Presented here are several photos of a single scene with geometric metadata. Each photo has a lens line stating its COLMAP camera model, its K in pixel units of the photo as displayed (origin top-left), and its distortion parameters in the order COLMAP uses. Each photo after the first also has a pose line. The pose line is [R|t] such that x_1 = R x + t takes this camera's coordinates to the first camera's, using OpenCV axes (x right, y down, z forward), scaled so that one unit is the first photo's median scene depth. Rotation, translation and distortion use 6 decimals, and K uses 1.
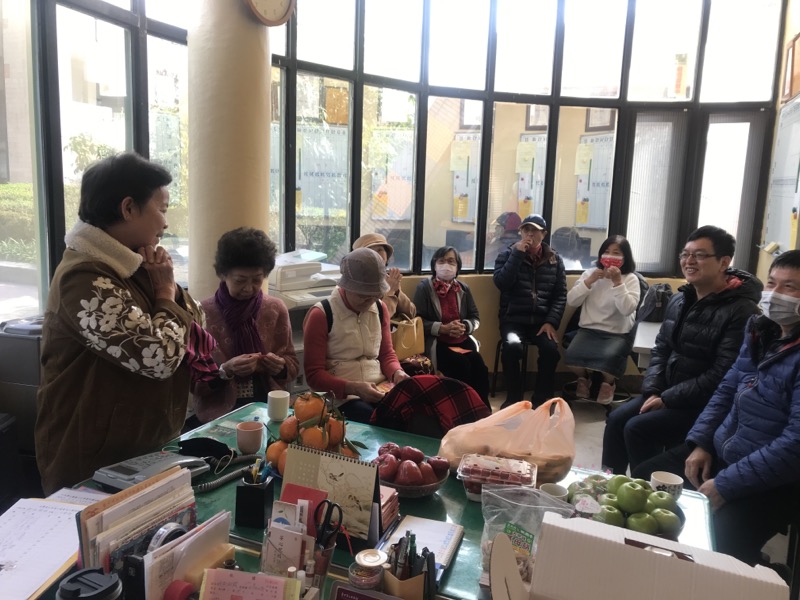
lens RADIAL K [[654.1, 0, 399.8], [0, 654.1, 297.2], [0, 0, 1]] dist [0.005912, 0.016804]
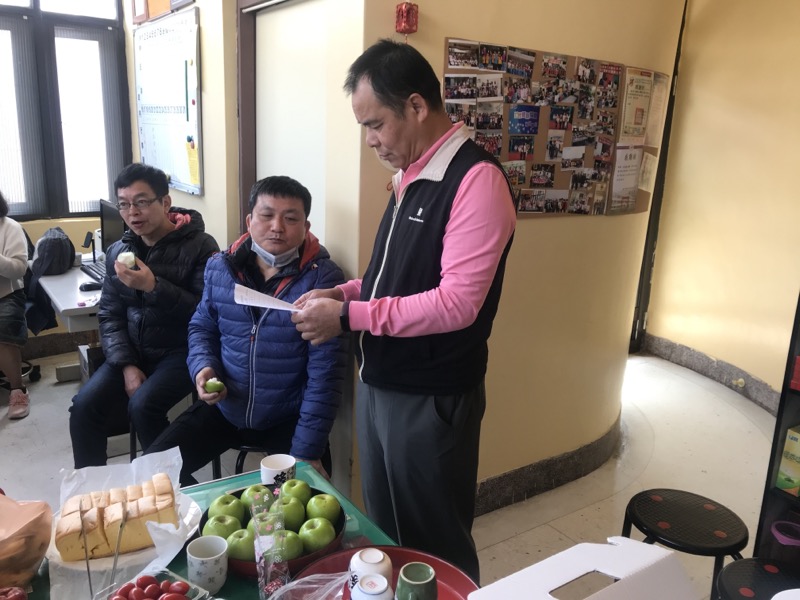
lens RADIAL K [[654.1, 0, 401.5], [0, 654.1, 292.6], [0, 0, 1]] dist [0.005912, 0.016804]
pose [[0.545464, -0.201771, 0.813485, -0.062138], [0.117111, 0.979417, 0.164402, -0.025453], [-0.829912, 0.005592, 0.557866, 0.154199]]
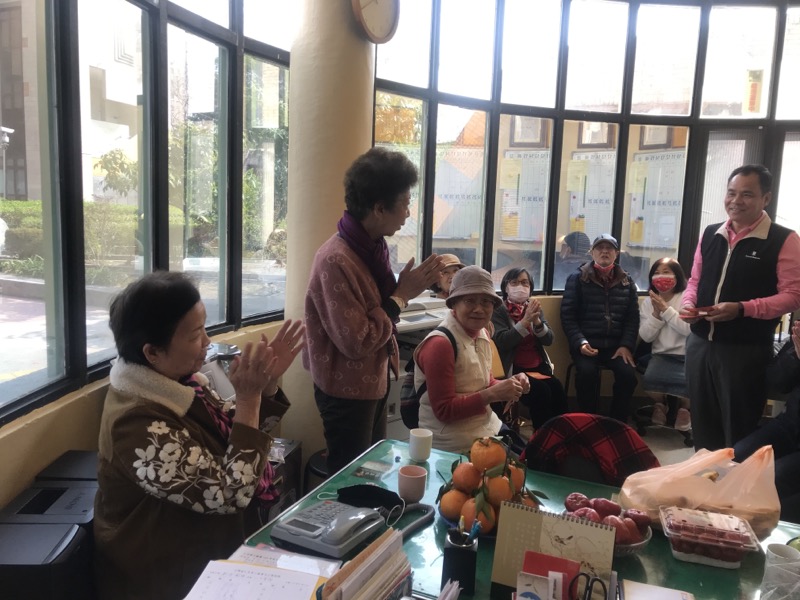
lens RADIAL K [[654.1, 0, 400.0], [0, 654.1, 291.7], [0, 0, 1]] dist [0.005912, 0.016804]
pose [[0.999954, 0.000674, -0.009608, -0.101789], [-0.000977, 0.999502, -0.031530, -0.011737], [0.009582, 0.031538, 0.999457, 0.030241]]
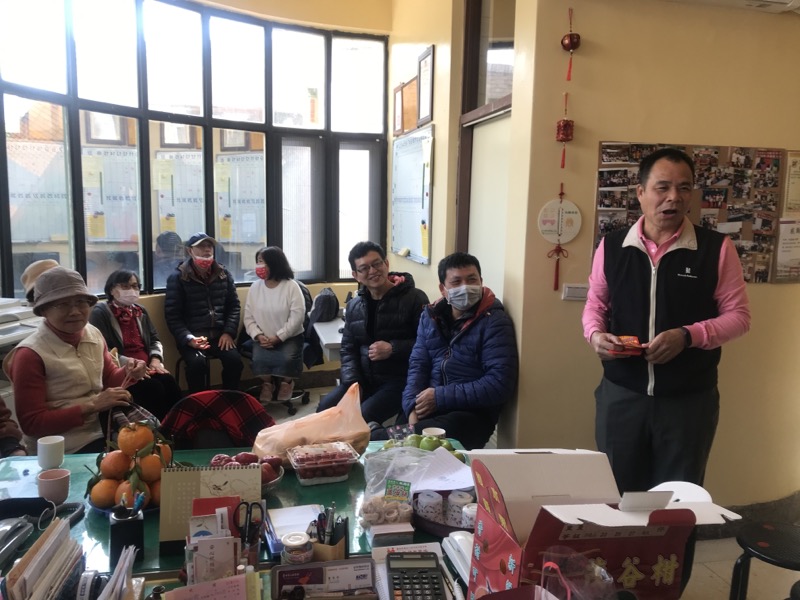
lens RADIAL K [[654.1, 0, 404.2], [0, 654.1, 297.5], [0, 0, 1]] dist [0.005912, 0.016804]
pose [[0.818522, -0.093074, 0.566885, -0.139277], [0.104541, 0.994444, 0.012327, -0.004220], [-0.564883, 0.049173, 0.823705, -0.019397]]
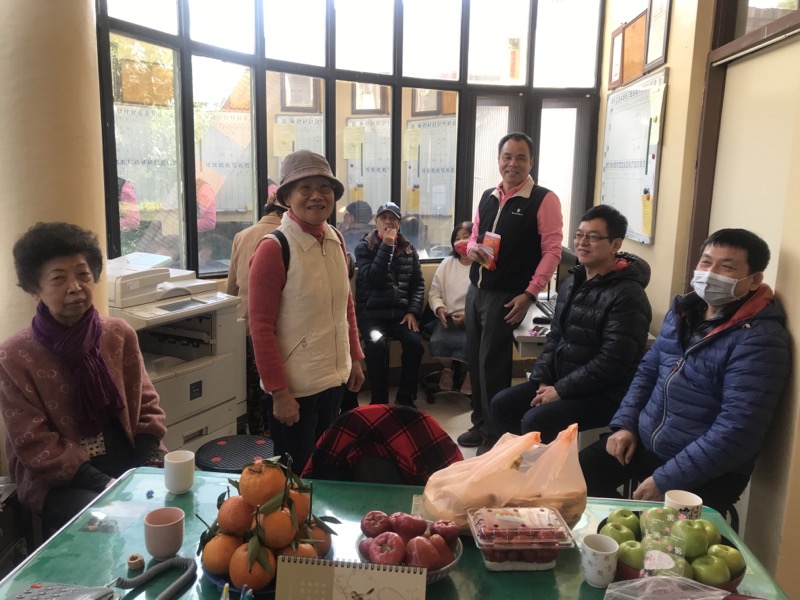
lens RADIAL K [[654.1, 0, 399.4], [0, 654.1, 293.4], [0, 0, 1]] dist [0.005912, 0.016804]
pose [[0.949539, -0.069990, 0.305740, -0.080356], [0.066554, 0.997548, 0.021661, -0.016450], [-0.306506, -0.000220, 0.951869, 0.111620]]
